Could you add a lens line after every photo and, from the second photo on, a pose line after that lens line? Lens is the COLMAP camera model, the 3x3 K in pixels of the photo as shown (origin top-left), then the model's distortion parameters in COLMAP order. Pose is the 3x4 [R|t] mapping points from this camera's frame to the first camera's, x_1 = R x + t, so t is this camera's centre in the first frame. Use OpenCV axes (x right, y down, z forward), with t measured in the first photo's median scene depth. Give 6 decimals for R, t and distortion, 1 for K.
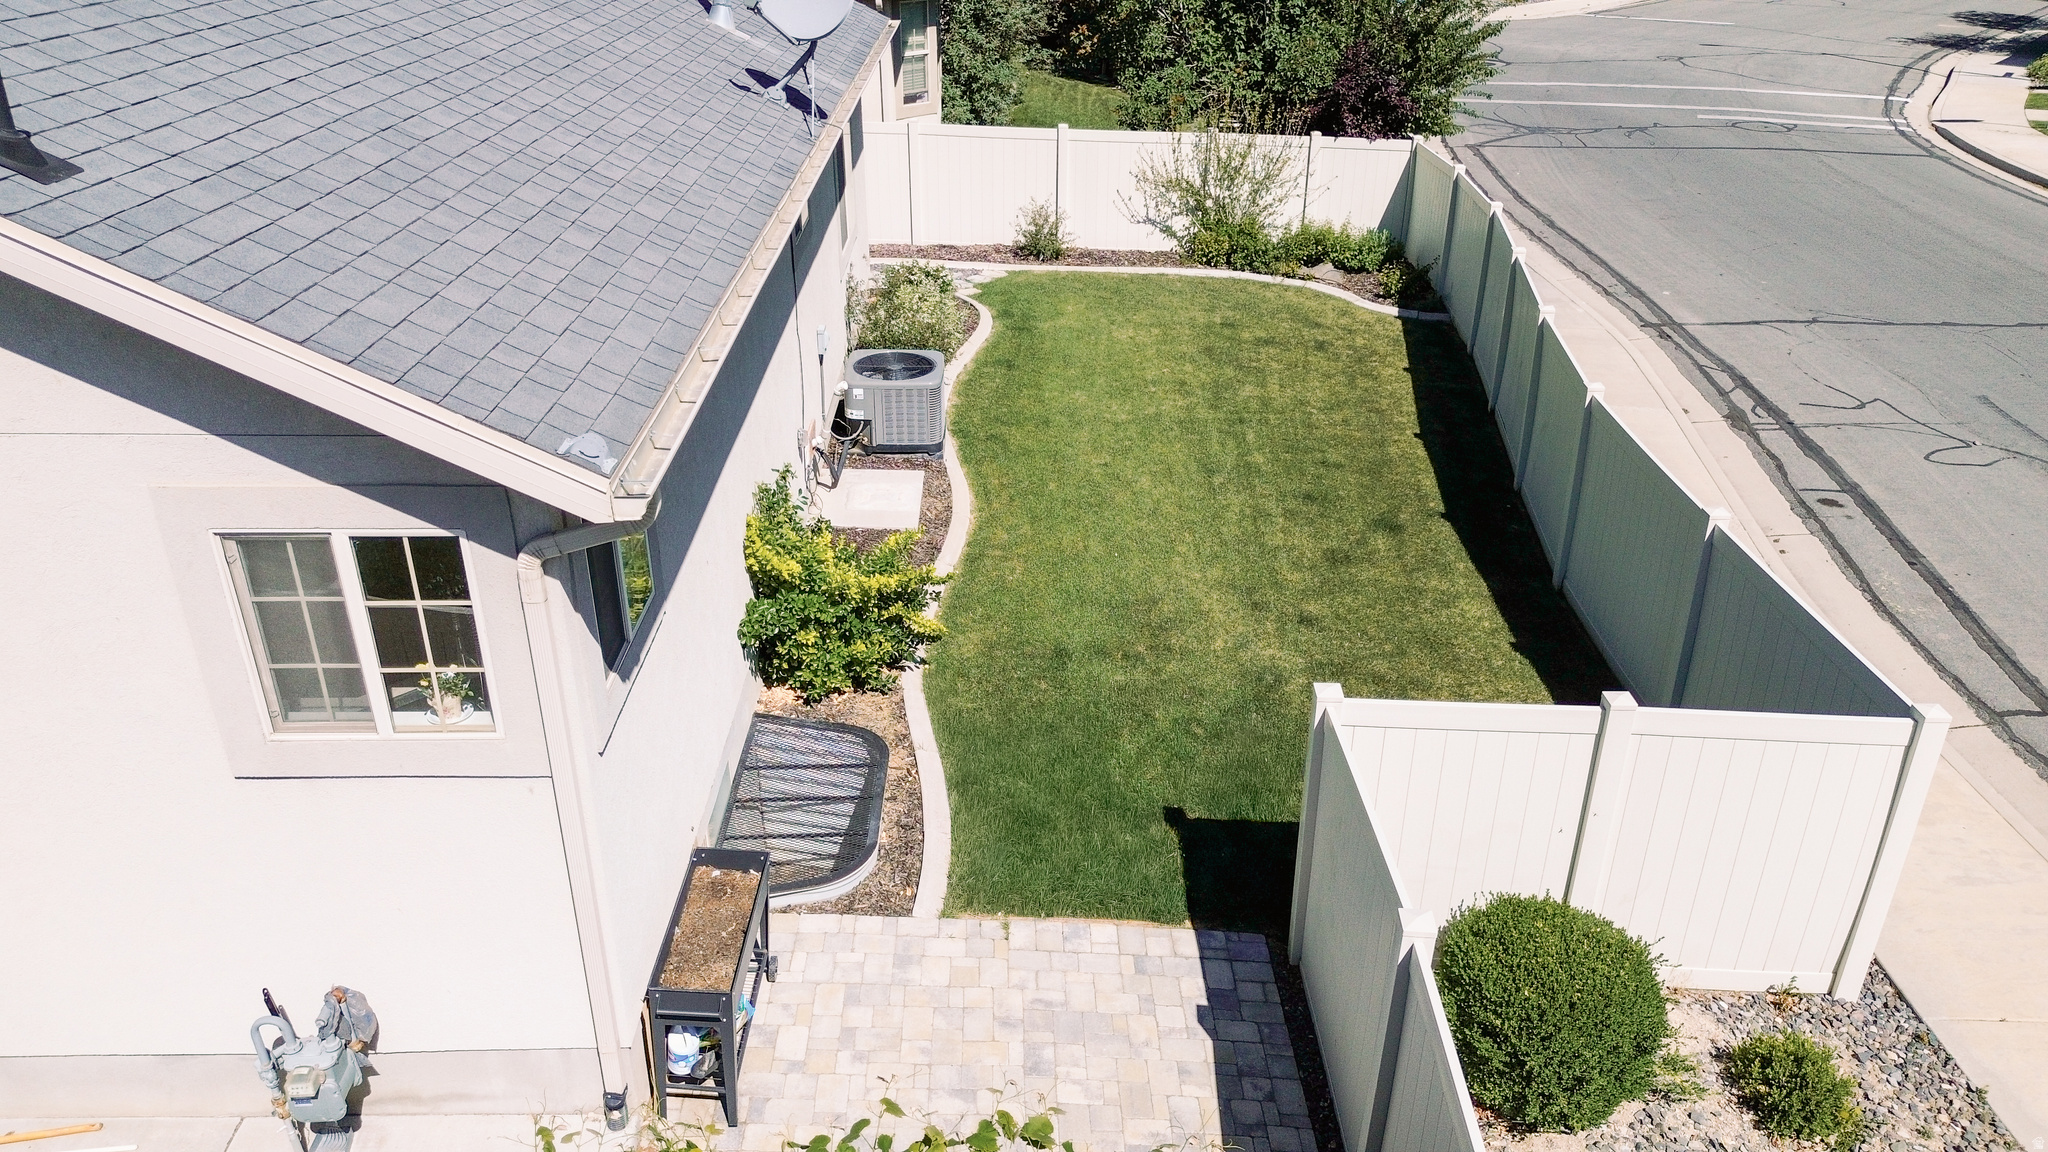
lens RADIAL K [[1448.2, 0, 1024.0], [0, 1448.2, 576.0], [0, 0, 1]] dist [0.096872, -0.053418]
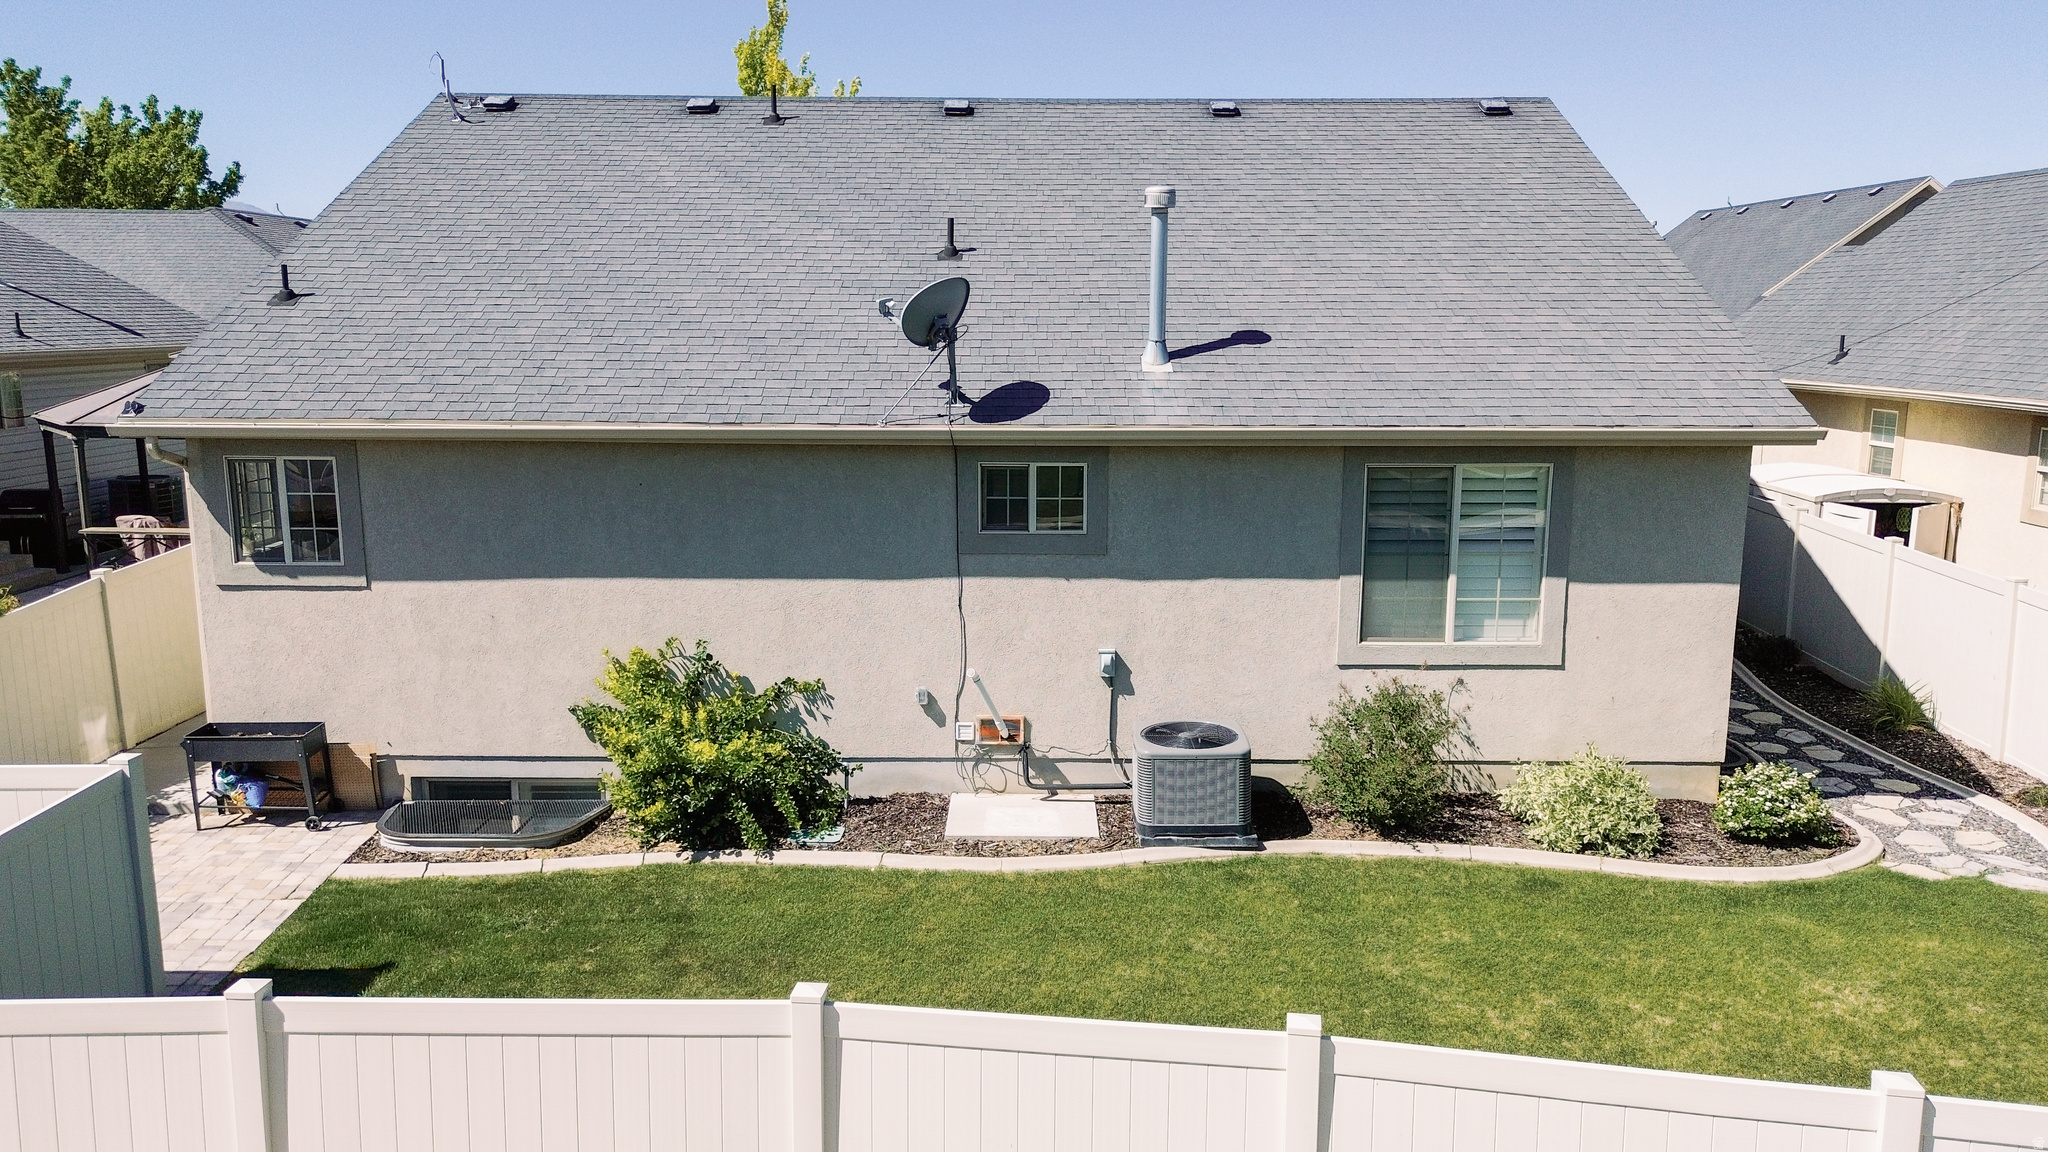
lens RADIAL K [[1449.2, 0, 1026.7], [0, 1449.2, 582.6], [0, 0, 1]] dist [0.057507, -0.053824]
pose [[-0.019646, 0.178195, -0.983799, 0.741500], [-0.457108, 0.873525, 0.167350, -0.322793], [0.889194, 0.452990, 0.064293, 0.820162]]
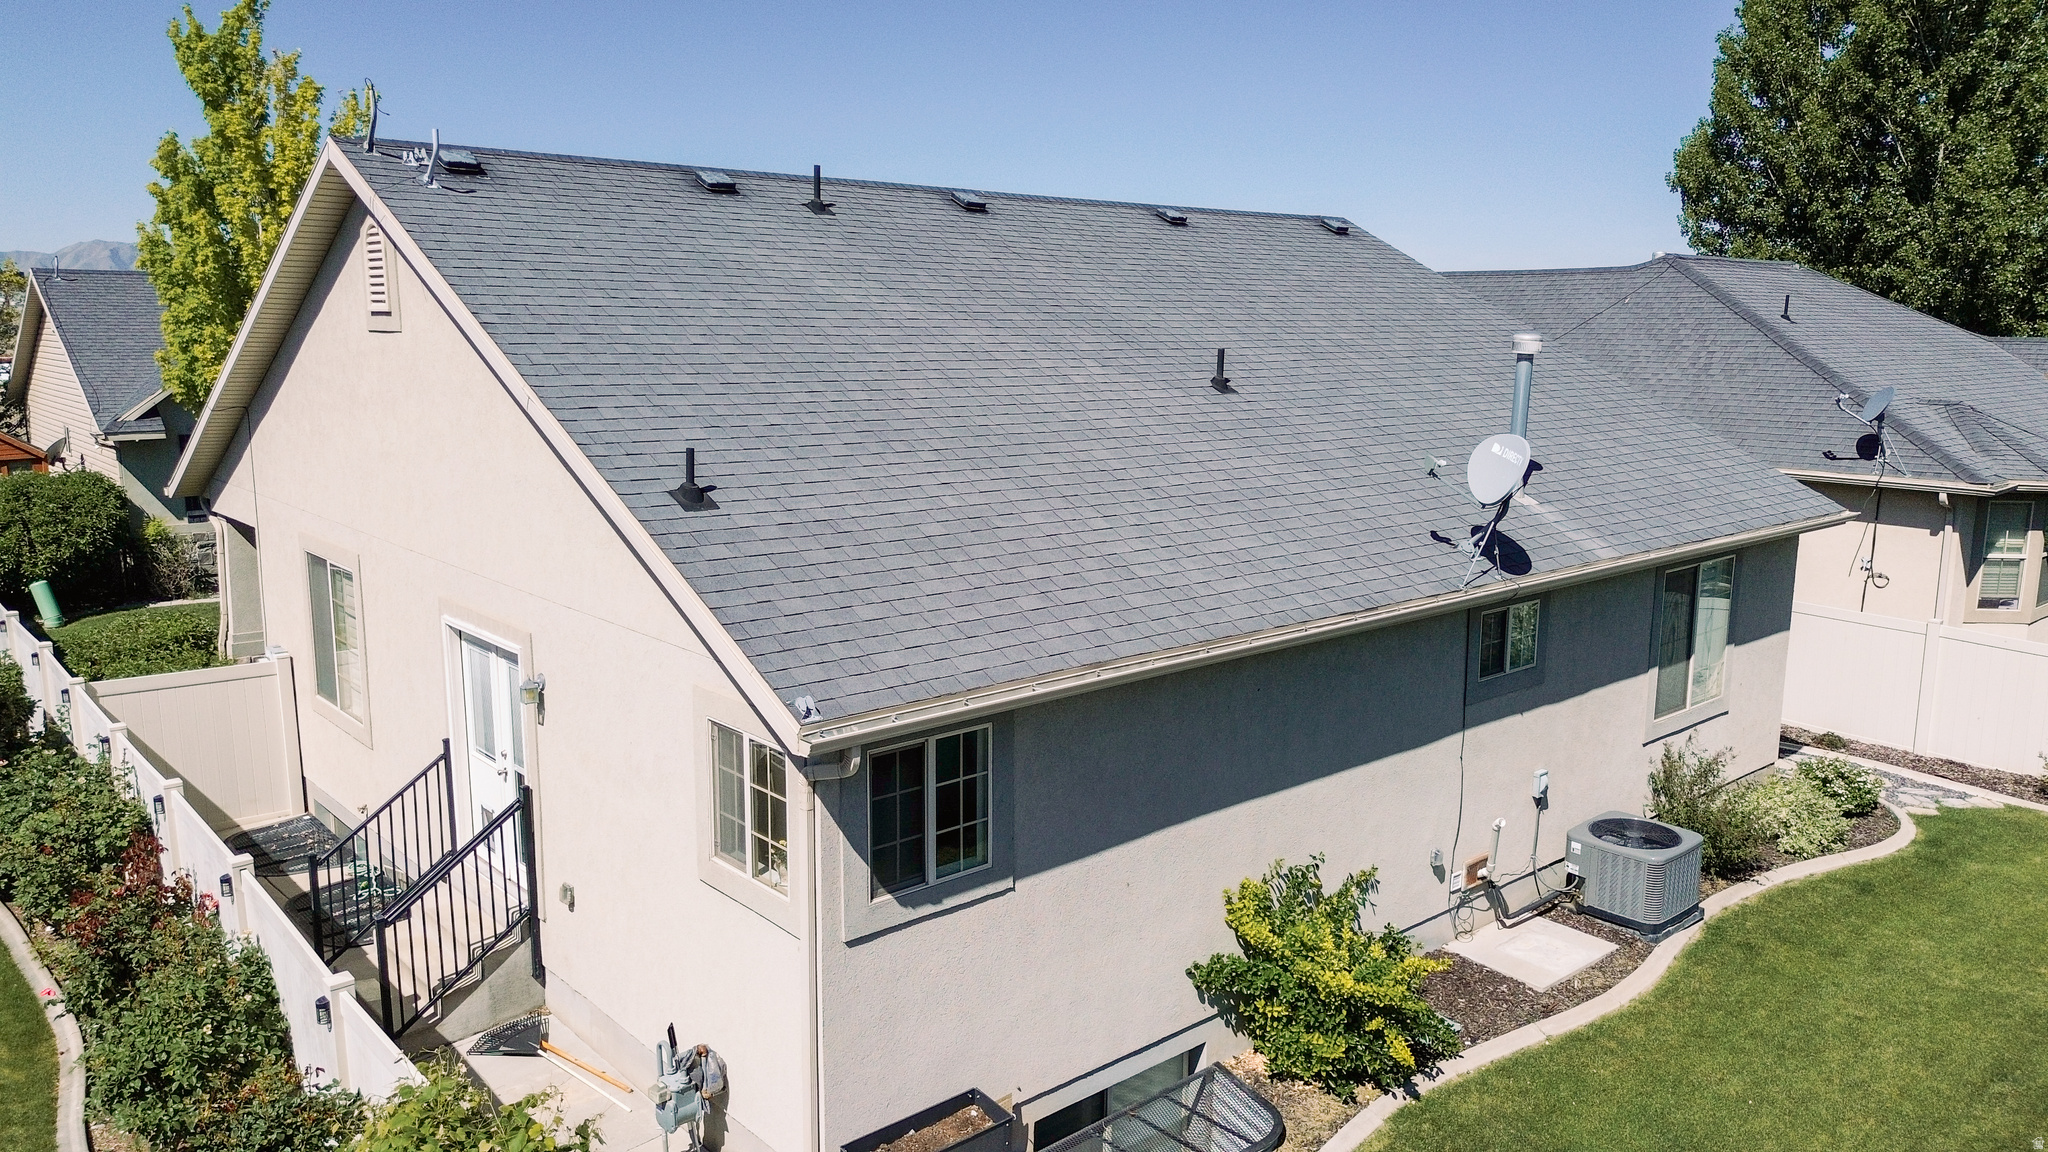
lens RADIAL K [[1449.2, 0, 1026.7], [0, 1449.2, 582.6], [0, 0, 1]] dist [0.057507, -0.053824]
pose [[0.649868, 0.139003, -0.747228, 0.346151], [-0.349922, 0.927461, -0.131798, -0.031533], [0.674704, 0.347123, 0.651368, 0.050805]]
